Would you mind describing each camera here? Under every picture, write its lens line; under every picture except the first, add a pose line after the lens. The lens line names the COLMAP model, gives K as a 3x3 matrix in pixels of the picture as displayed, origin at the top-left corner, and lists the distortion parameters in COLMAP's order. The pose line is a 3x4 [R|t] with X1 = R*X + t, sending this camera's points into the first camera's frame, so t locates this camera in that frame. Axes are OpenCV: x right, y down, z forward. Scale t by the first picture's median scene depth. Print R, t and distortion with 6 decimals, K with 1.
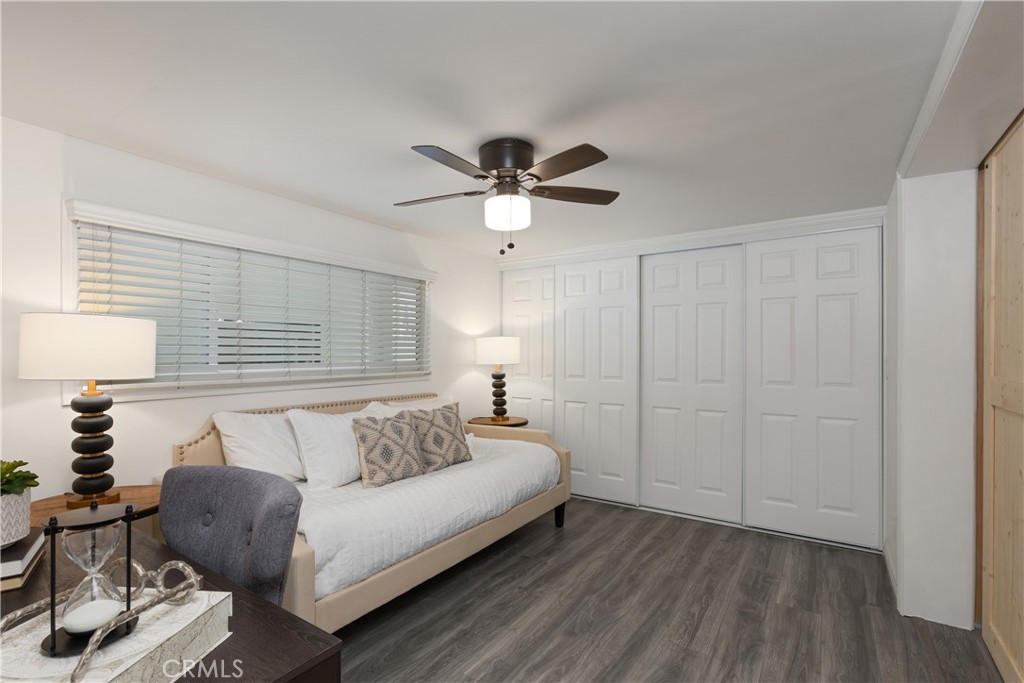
lens RADIAL K [[475.4, 0, 516.6], [0, 475.4, 351.6], [0, 0, 1]] dist [-0.003350, 0.003687]
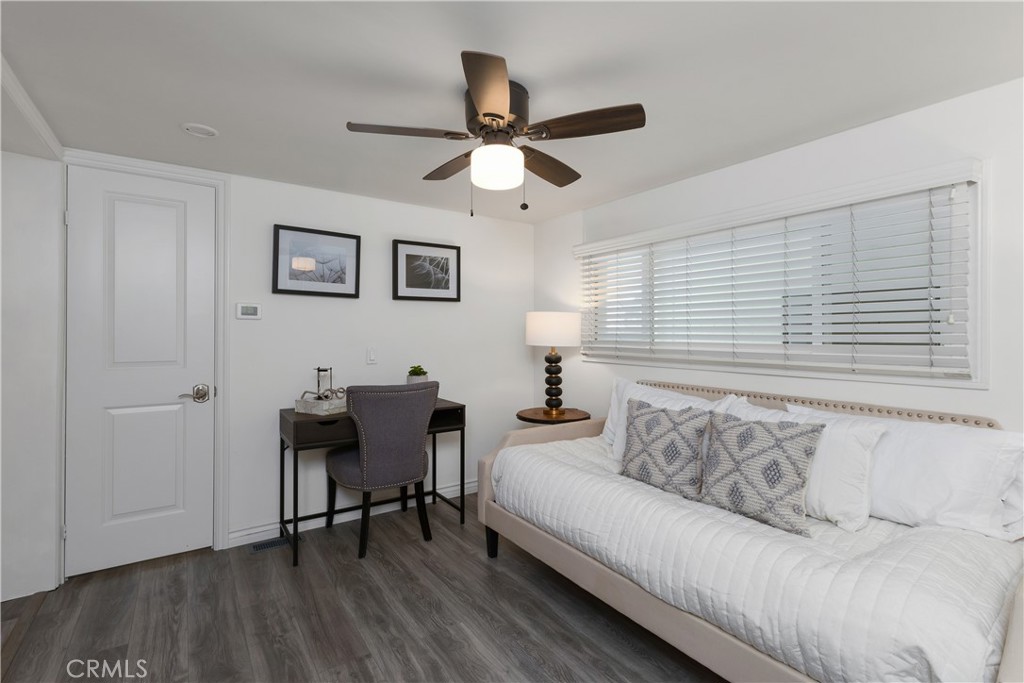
lens RADIAL K [[475.4, 0, 511.7], [0, 475.4, 339.1], [0, 0, 1]] dist [-0.003350, 0.003687]
pose [[-0.390456, 0.008288, -0.920584, 0.550490], [0.001937, 0.999965, 0.008181, 0.010050], [0.920620, 0.001411, -0.390458, 0.995357]]
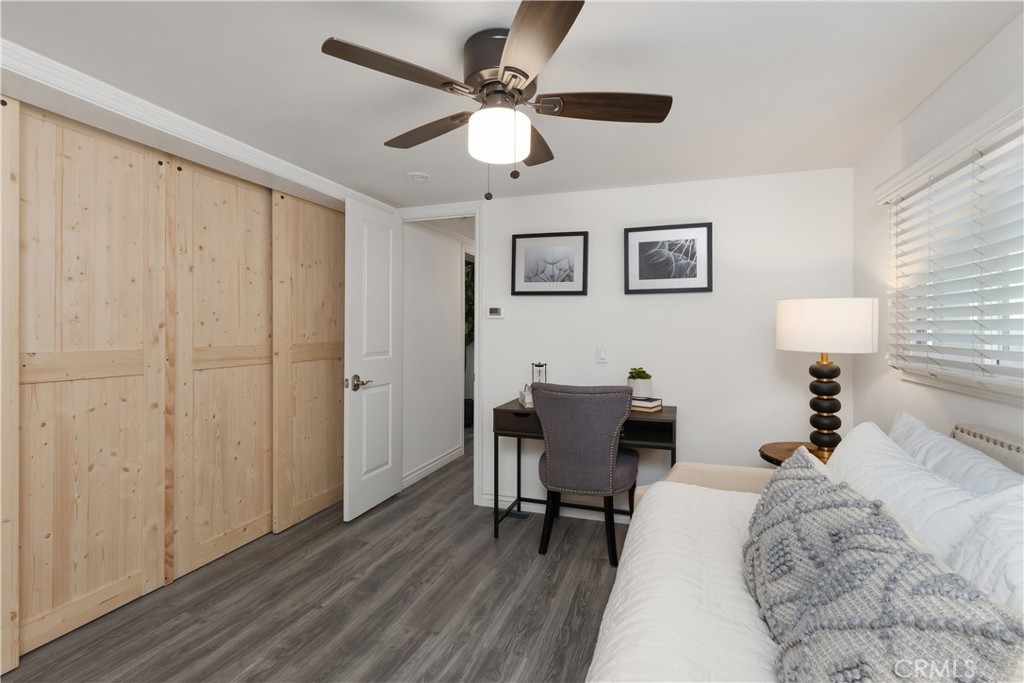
lens RADIAL K [[475.4, 0, 508.9], [0, 475.4, 332.5], [0, 0, 1]] dist [-0.003350, 0.003687]
pose [[-0.972991, -0.003837, -0.230811, 0.098299], [-0.004684, 0.999984, 0.003122, 0.006597], [0.230795, 0.004119, -0.972994, 1.254332]]
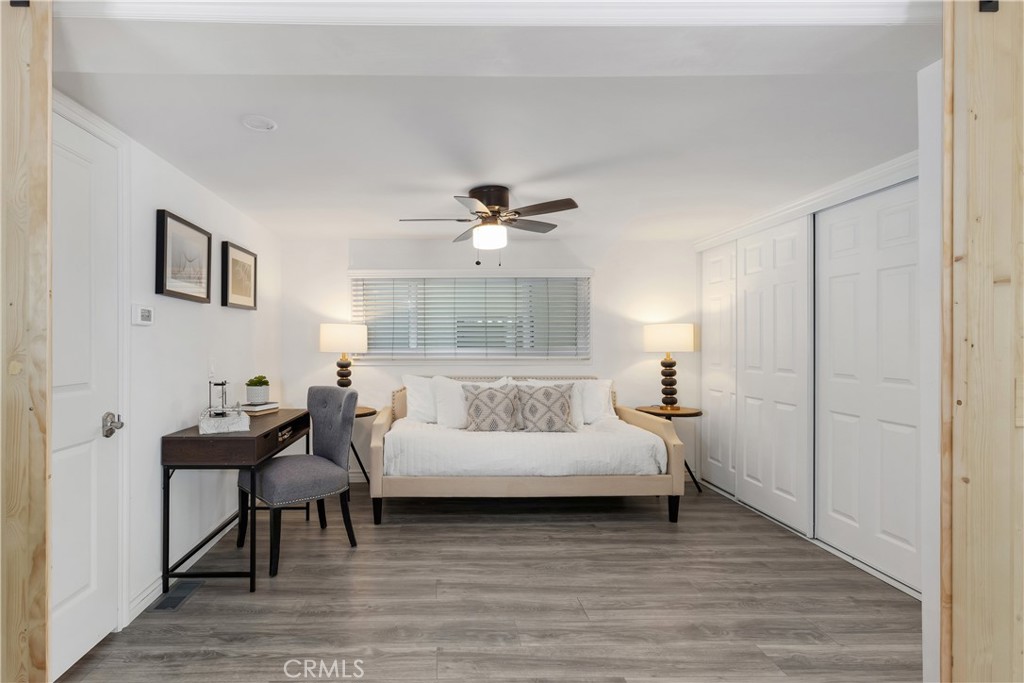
lens RADIAL K [[514.5, 0, 449.7], [0, 514.5, 333.1], [0, 0, 1]] dist [-0.002350, 0.000389]
pose [[0.559459, -0.014122, -0.828738, 0.838844], [0.003627, 0.999887, -0.014590, 0.002608], [0.828850, 0.005156, 0.559447, 0.055064]]
